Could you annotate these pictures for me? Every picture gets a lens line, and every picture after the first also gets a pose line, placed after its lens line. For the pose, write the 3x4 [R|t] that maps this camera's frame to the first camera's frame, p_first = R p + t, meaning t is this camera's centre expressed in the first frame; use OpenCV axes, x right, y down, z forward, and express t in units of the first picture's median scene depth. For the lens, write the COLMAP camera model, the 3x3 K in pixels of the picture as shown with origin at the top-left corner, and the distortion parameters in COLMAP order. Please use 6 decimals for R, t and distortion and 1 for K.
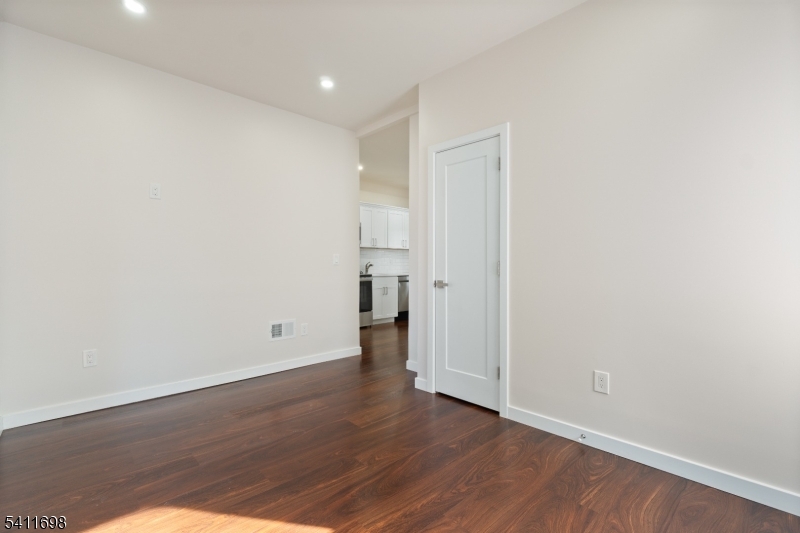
lens RADIAL K [[359.8, 0, 397.0], [0, 359.8, 265.5], [0, 0, 1]] dist [0.000152, 0.000135]
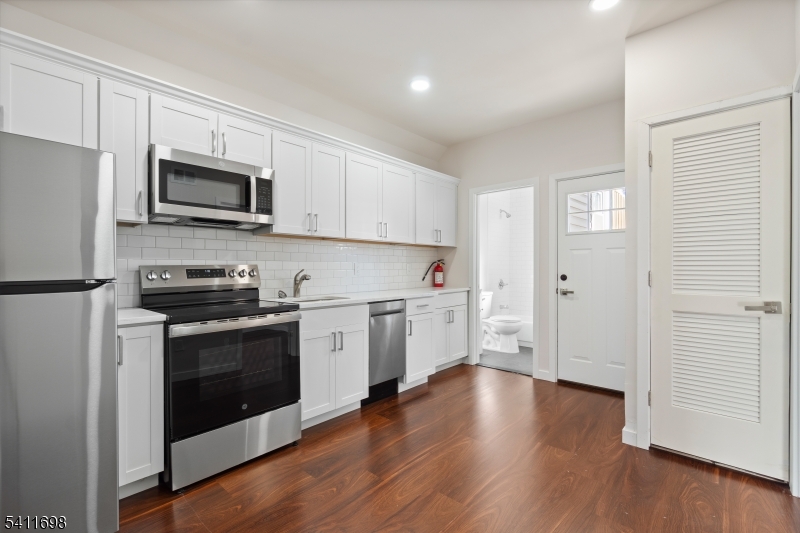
lens RADIAL K [[359.8, 0, 397.0], [0, 359.8, 265.5], [0, 0, 1]] dist [0.000152, 0.000135]
pose [[0.996678, -0.001912, 0.081424, 0.001345], [0.003040, 0.999901, -0.013734, -0.008758], [-0.081390, 0.013936, 0.996585, 0.588988]]
